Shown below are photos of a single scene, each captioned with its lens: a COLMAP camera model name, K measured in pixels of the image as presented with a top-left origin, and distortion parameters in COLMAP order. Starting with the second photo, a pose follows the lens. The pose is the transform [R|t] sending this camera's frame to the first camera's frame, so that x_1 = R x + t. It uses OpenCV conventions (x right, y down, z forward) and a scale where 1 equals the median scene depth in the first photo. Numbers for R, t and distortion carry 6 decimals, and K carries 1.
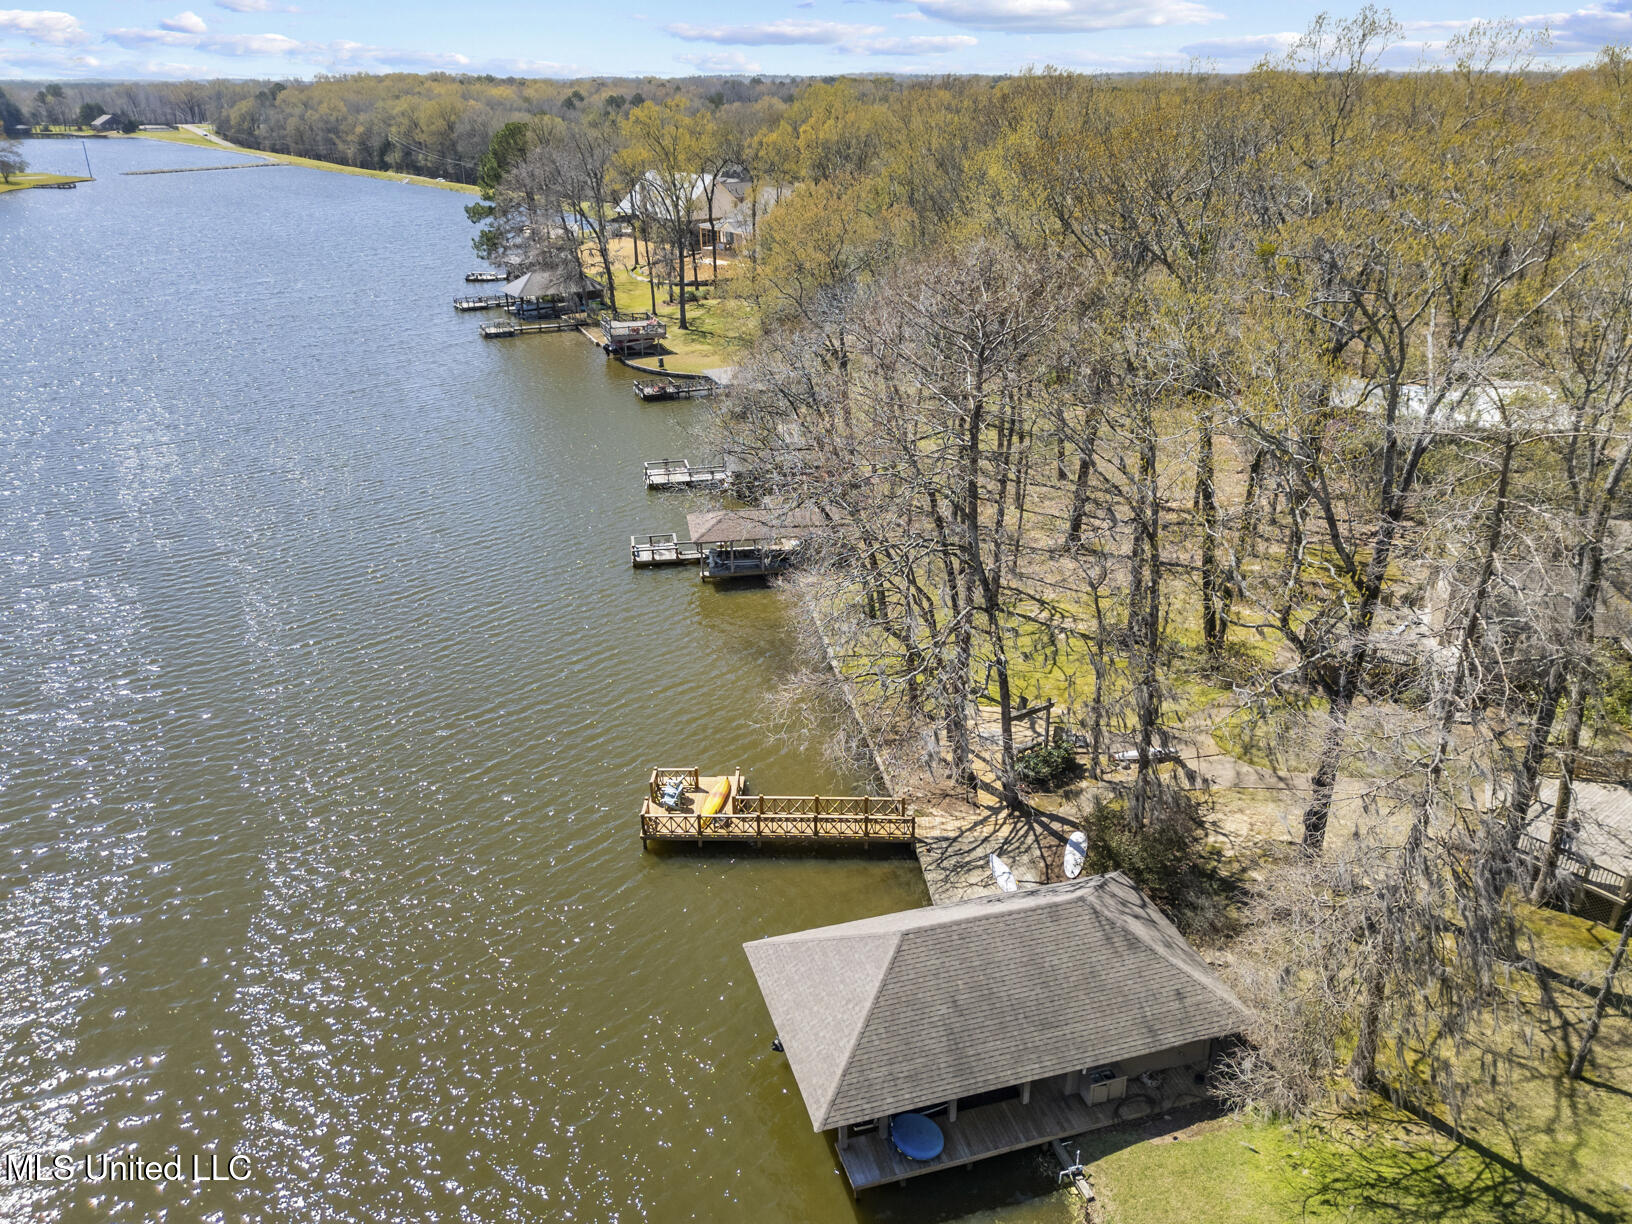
lens RADIAL K [[1131.4, 0, 809.7], [0, 1131.4, 619.7], [0, 0, 1]] dist [0.065294, -0.053748]
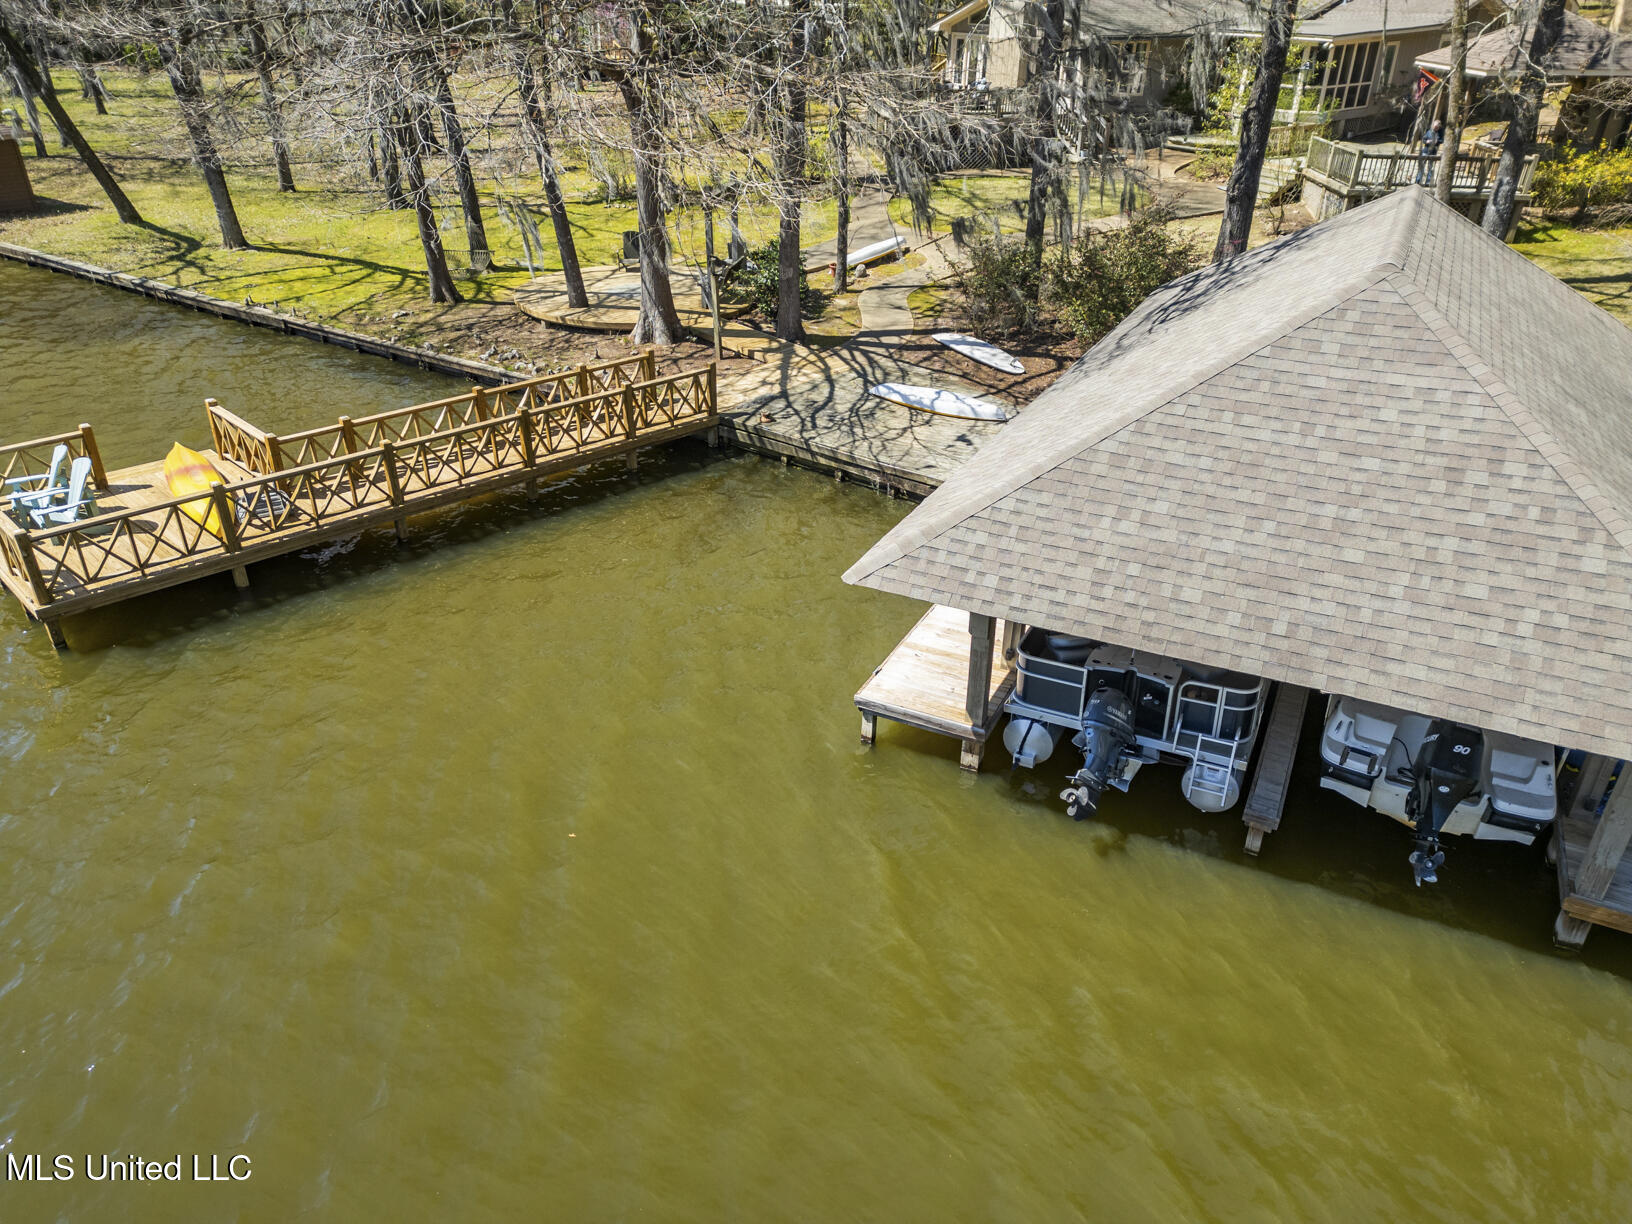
lens RADIAL K [[1131.4, 0, 809.7], [0, 1131.4, 619.7], [0, 0, 1]] dist [0.065294, -0.053748]
pose [[0.698073, -0.342884, 0.628590, -0.202648], [0.290188, 0.938036, 0.189417, 0.198018], [-0.654588, 0.050182, 0.754318, 0.645048]]
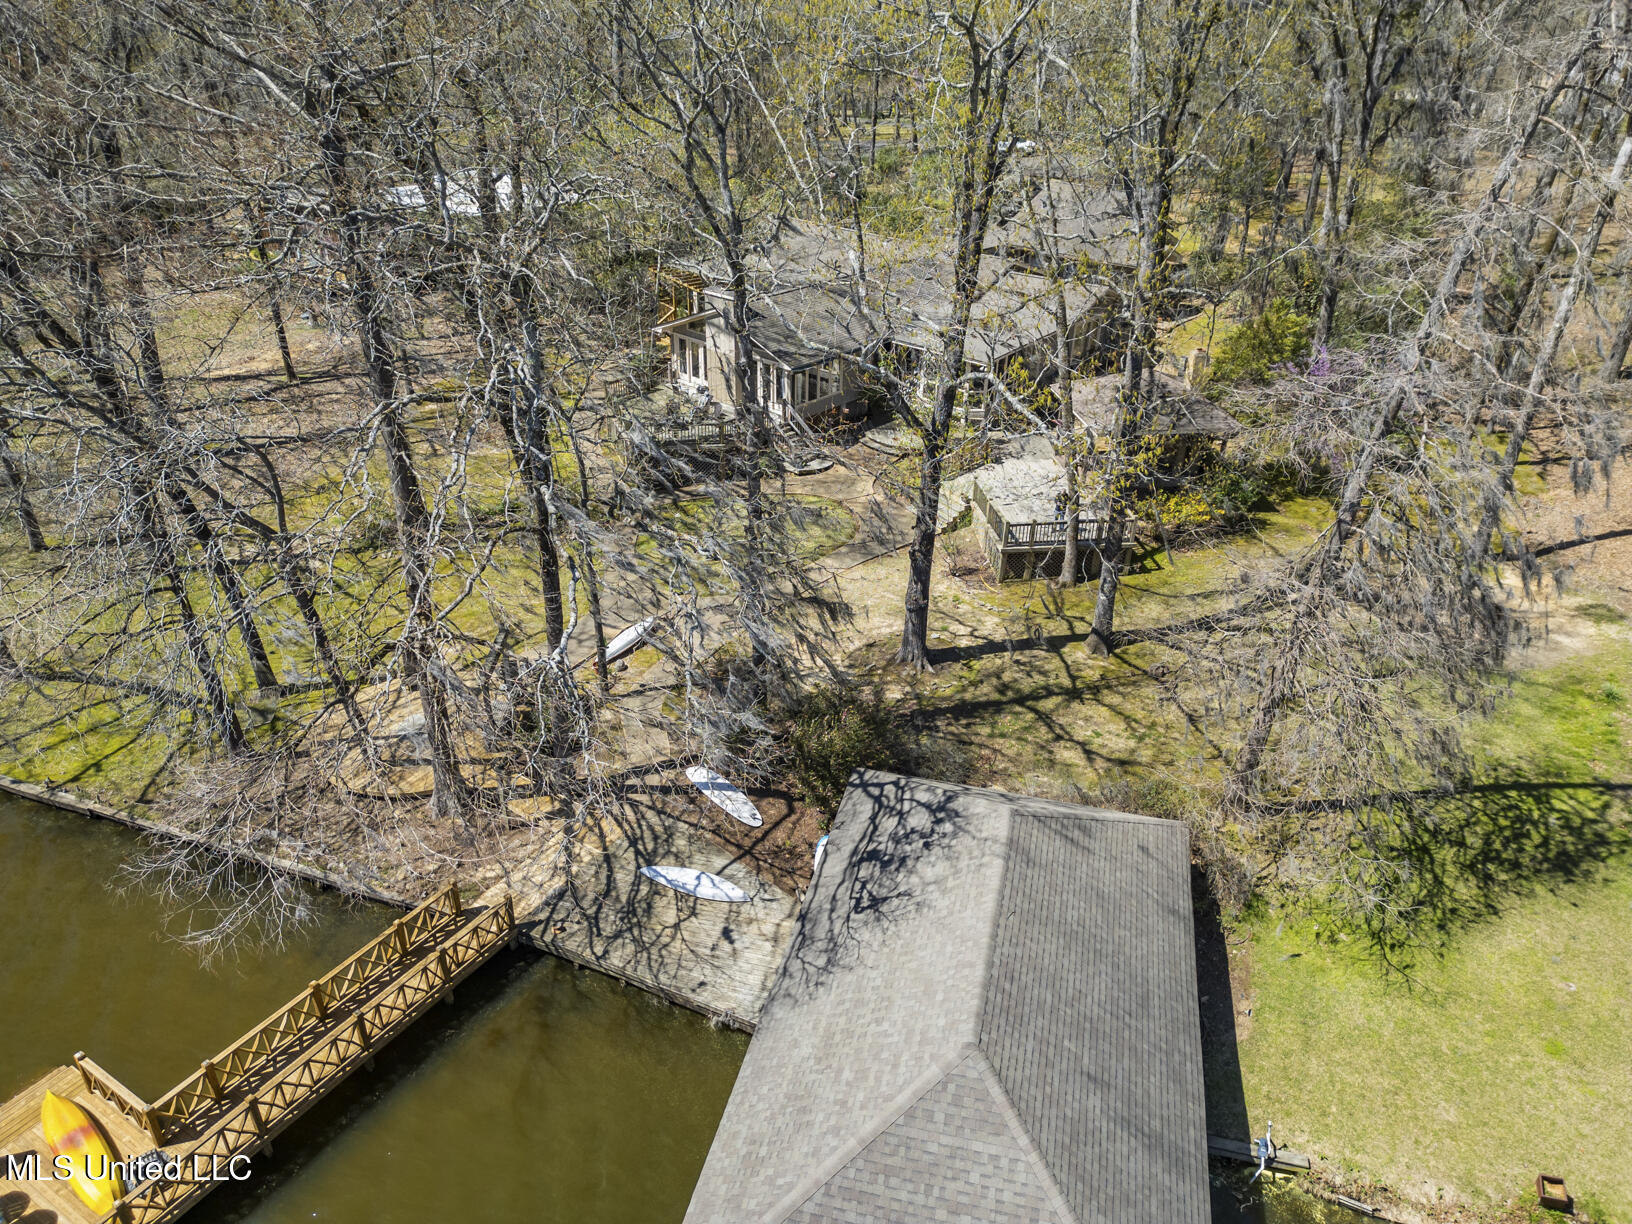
lens RADIAL K [[1131.4, 0, 809.7], [0, 1131.4, 619.7], [0, 0, 1]] dist [0.065294, -0.053748]
pose [[0.527862, -0.406222, 0.745886, -0.192957], [0.344689, 0.905092, 0.248993, -0.036097], [-0.776242, 0.125665, 0.617784, 0.531221]]
